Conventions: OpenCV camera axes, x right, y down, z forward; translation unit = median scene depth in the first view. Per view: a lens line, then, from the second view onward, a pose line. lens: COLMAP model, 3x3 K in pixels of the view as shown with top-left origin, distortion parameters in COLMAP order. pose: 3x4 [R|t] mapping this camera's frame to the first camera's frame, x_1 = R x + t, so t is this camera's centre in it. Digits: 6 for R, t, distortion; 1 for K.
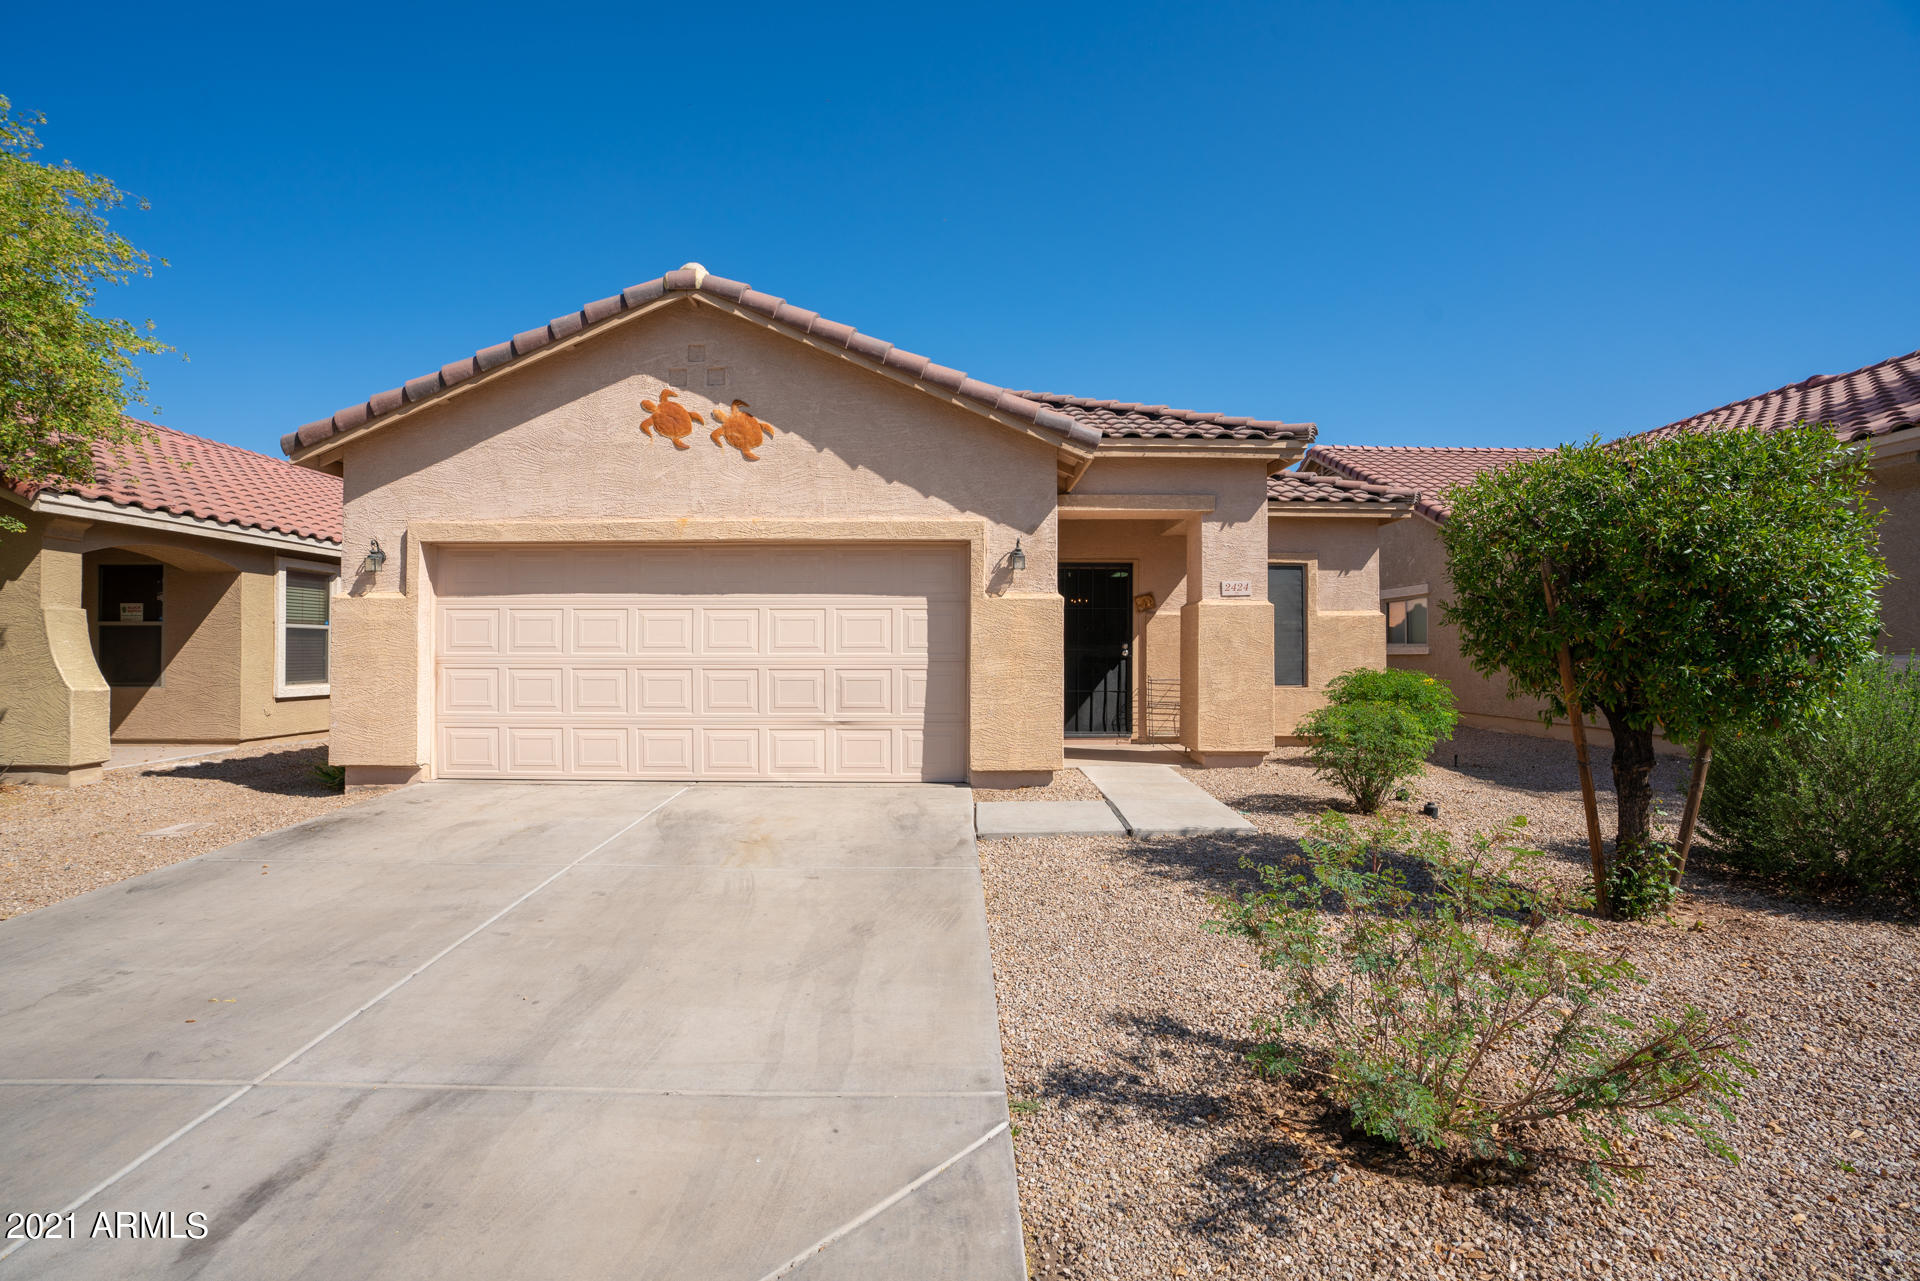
lens RADIAL K [[874.3, 0, 963.3], [0, 874.3, 639.7], [0, 0, 1]] dist [-0.036736, 0.003894]
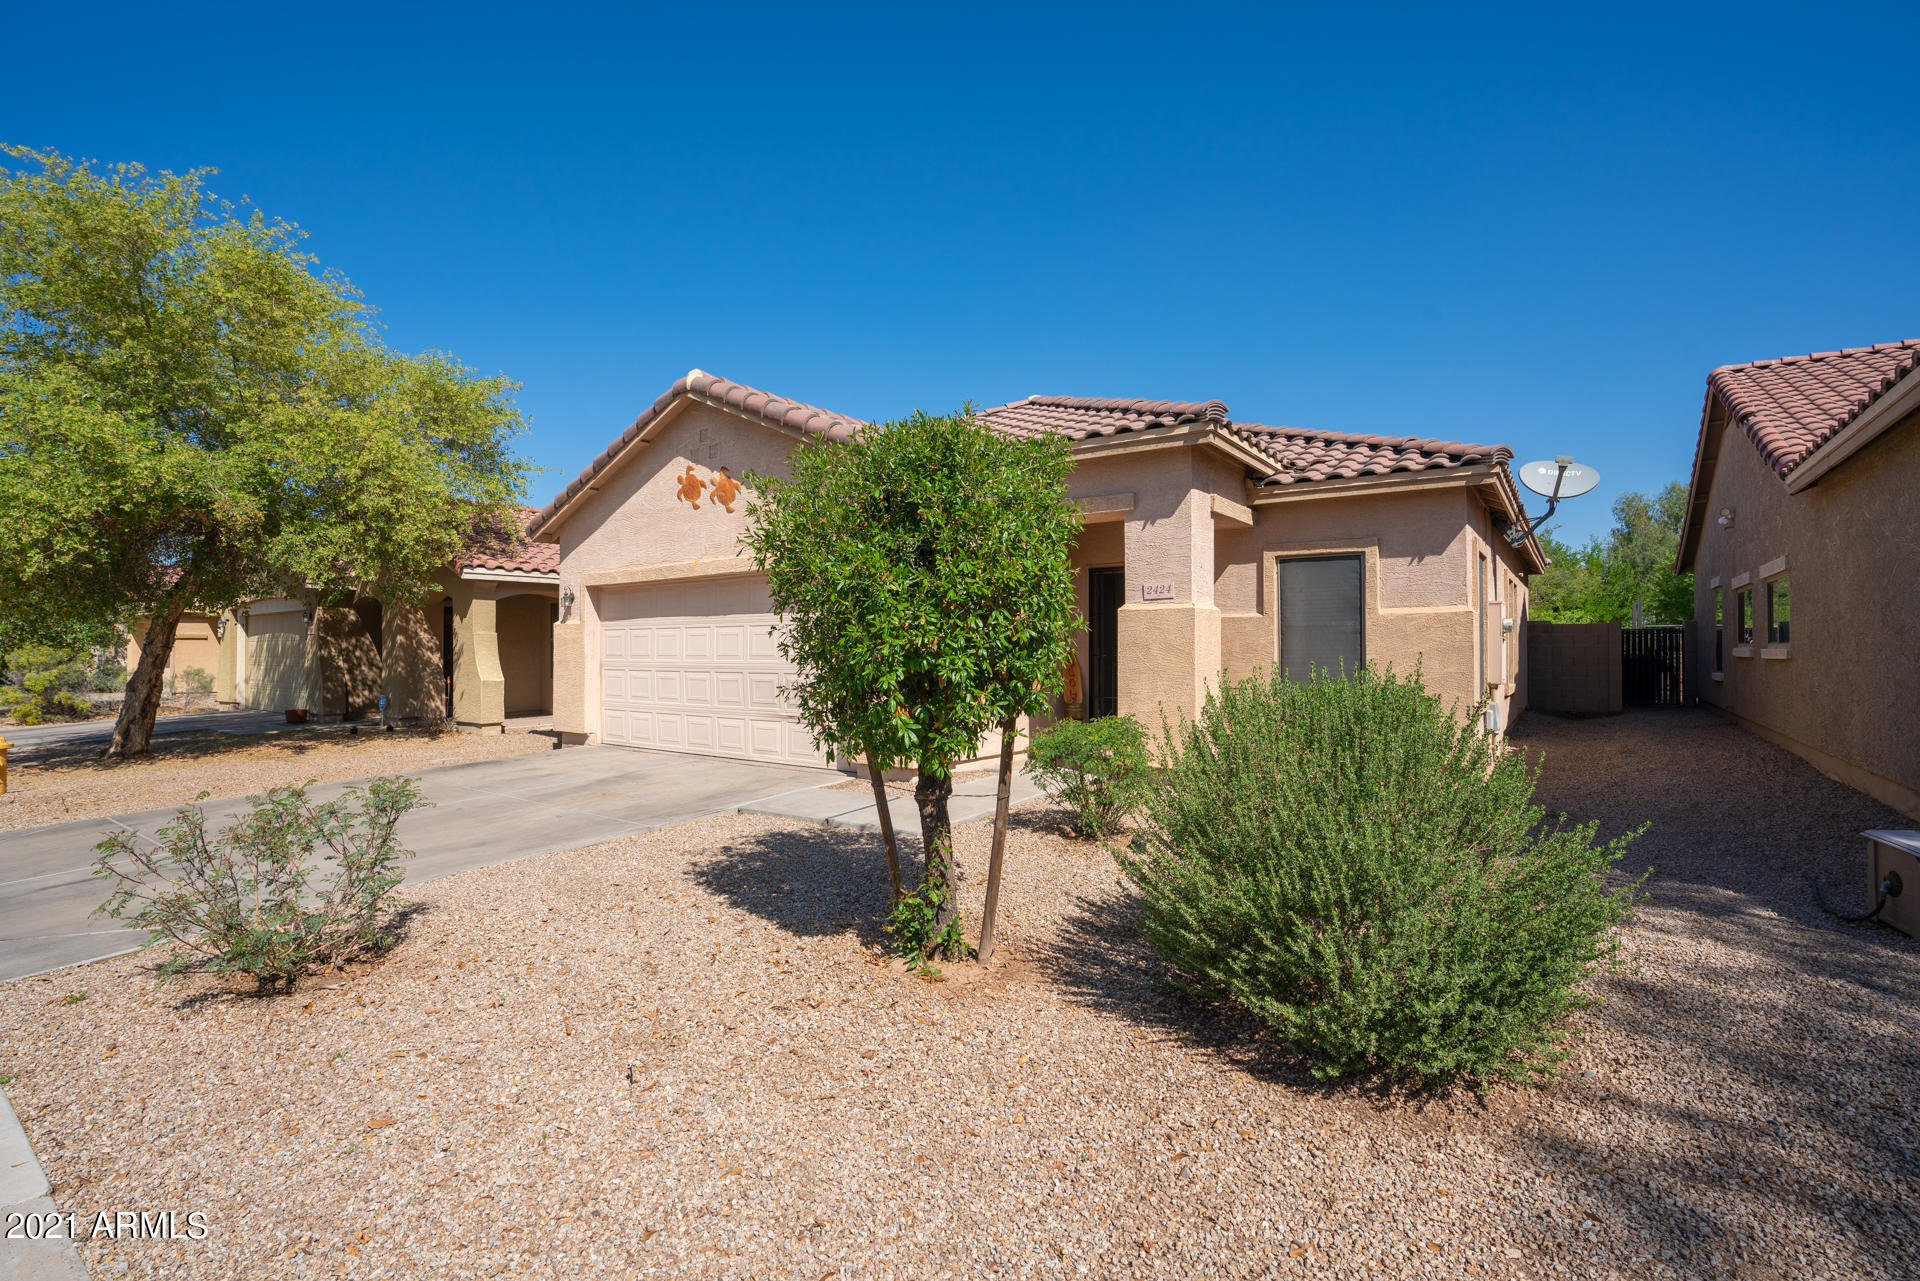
lens RADIAL K [[874.3, 0, 960.5], [0, 874.3, 644.3], [0, 0, 1]] dist [-0.036736, 0.003894]
pose [[0.806691, -0.007236, -0.590929, 0.800288], [0.011523, 0.999928, 0.003486, -0.009230], [0.590861, -0.009621, 0.806716, 0.151745]]
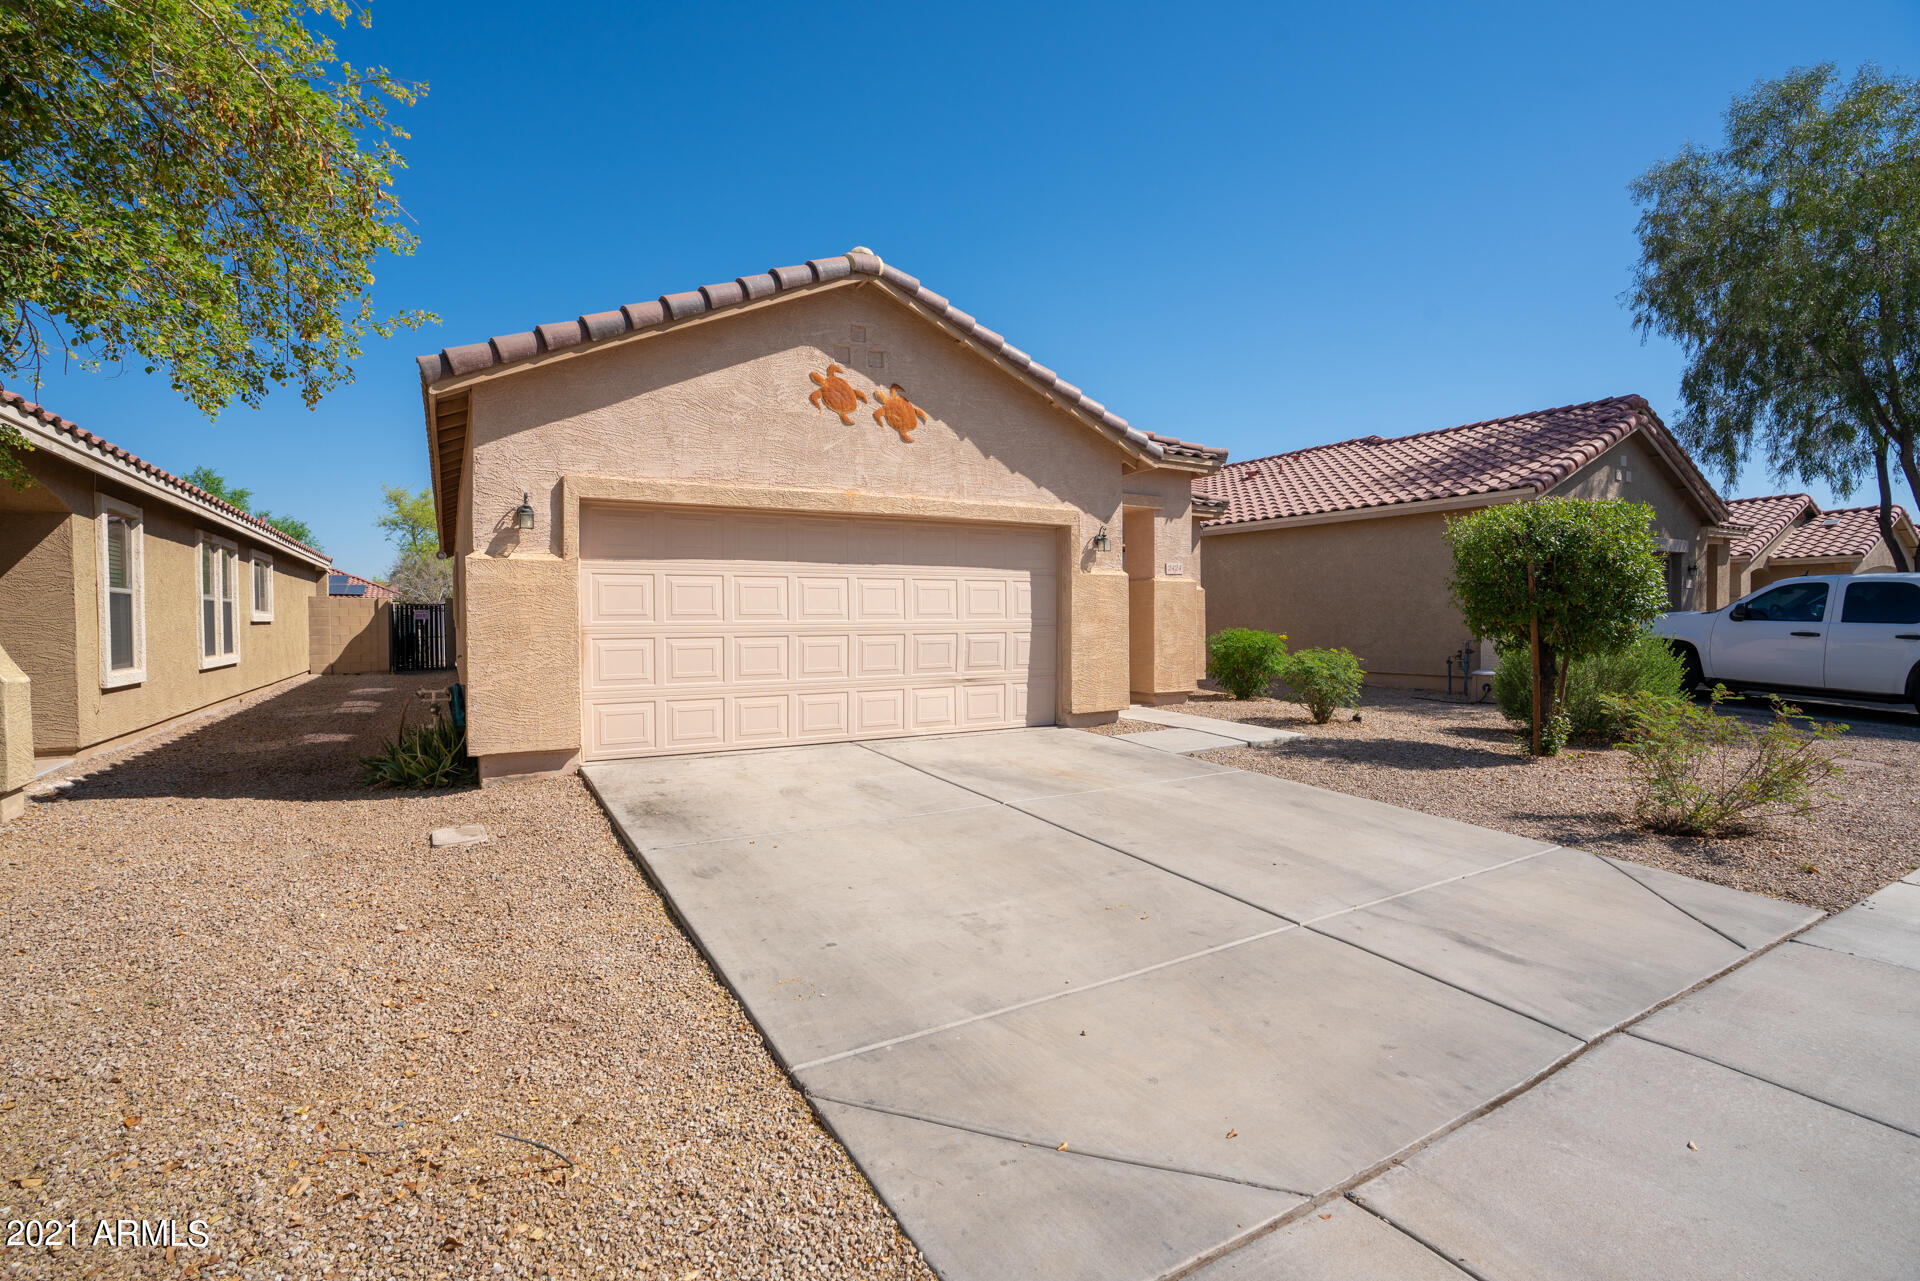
lens RADIAL K [[874.3, 0, 964.0], [0, 874.3, 634.6], [0, 0, 1]] dist [-0.036736, 0.003894]
pose [[0.862059, -0.015633, 0.506566, -0.736411], [-0.000166, 0.999515, 0.031127, 0.000076], [-0.506807, -0.026917, 0.861639, 0.021095]]
